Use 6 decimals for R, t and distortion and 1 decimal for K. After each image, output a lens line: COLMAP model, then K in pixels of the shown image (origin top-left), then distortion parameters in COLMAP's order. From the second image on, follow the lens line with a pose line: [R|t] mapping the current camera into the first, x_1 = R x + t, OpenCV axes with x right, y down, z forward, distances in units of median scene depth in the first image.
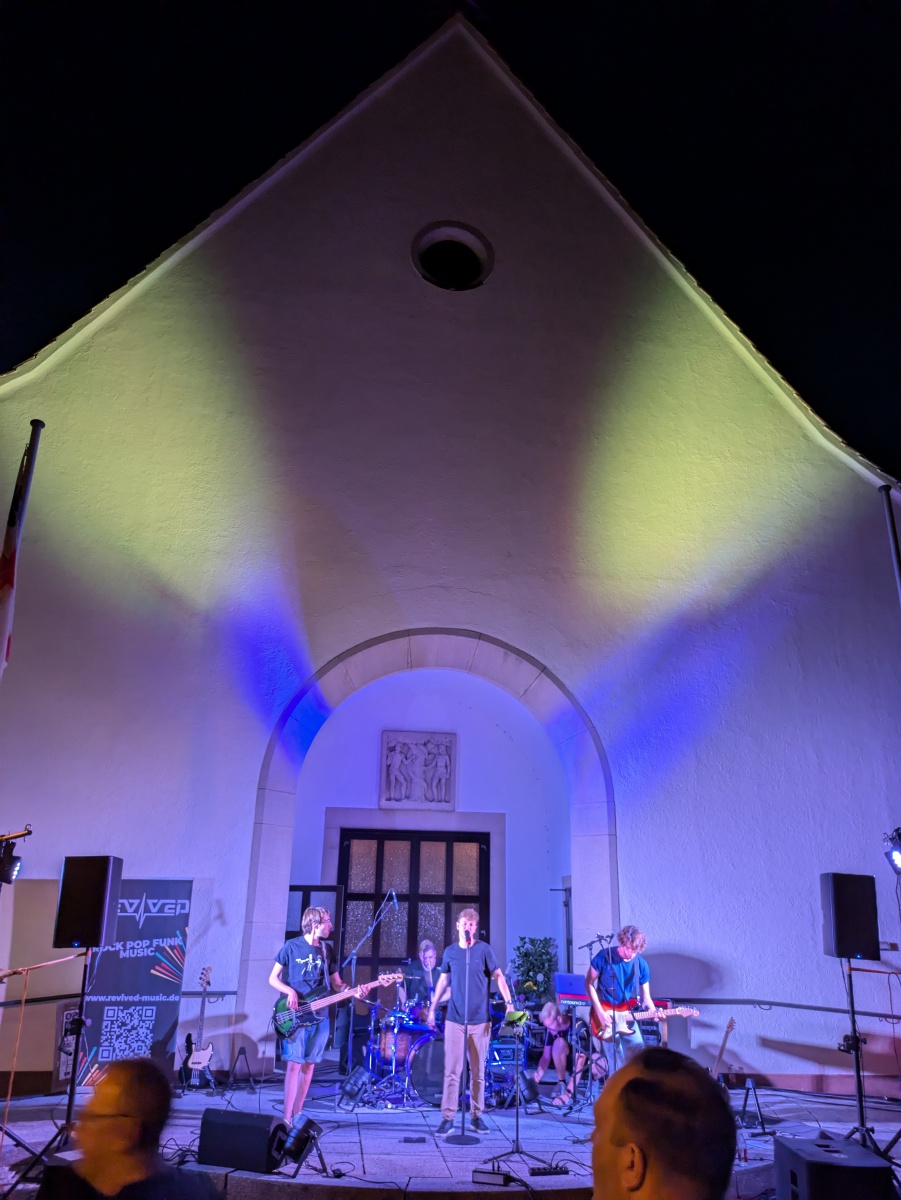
lens RADIAL K [[901.4, 0, 454.7], [0, 901.4, 604.9], [0, 0, 1]] dist [0.046031, -0.037393]
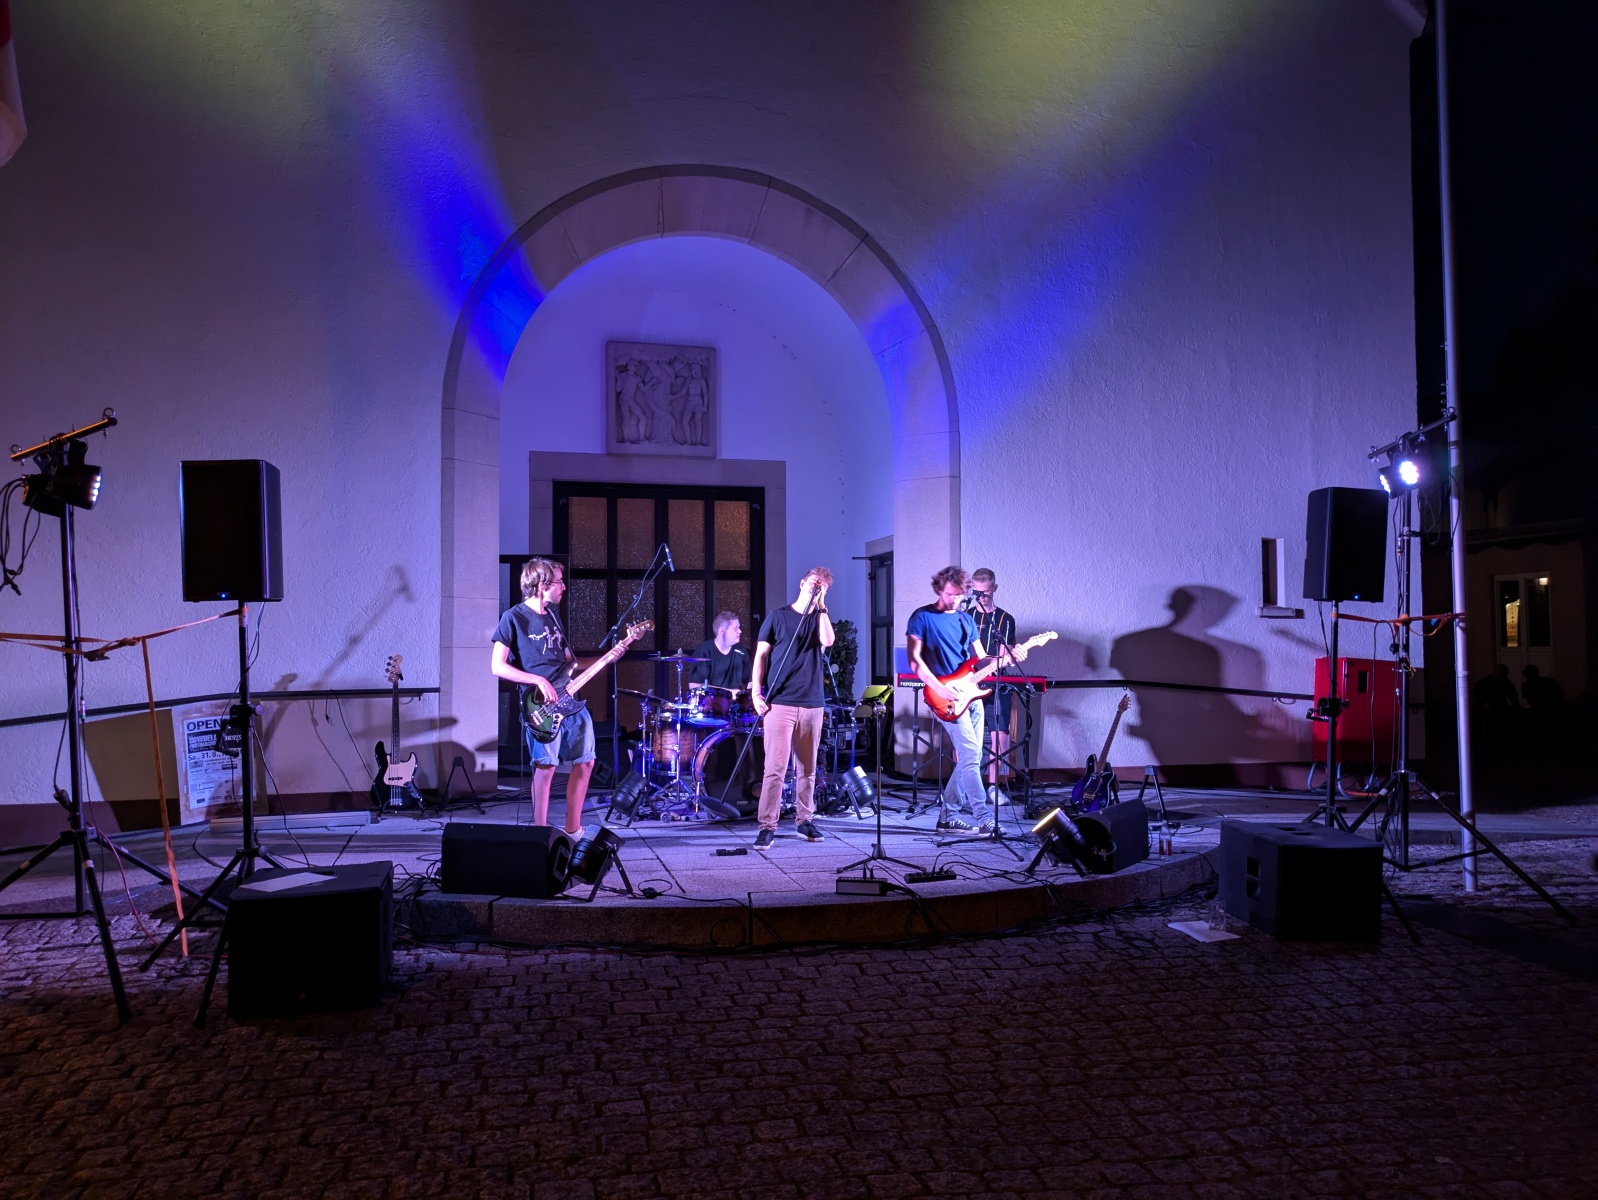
lens RADIAL K [[1191.6, 0, 803.2], [0, 1191.6, 601.0], [0, 0, 1]] dist [0.047130, -0.034541]
pose [[0.990822, -0.019353, 0.133777, -0.081539], [-0.021821, 0.953815, 0.299602, 0.074306], [-0.133397, -0.299771, 0.944639, 0.102064]]
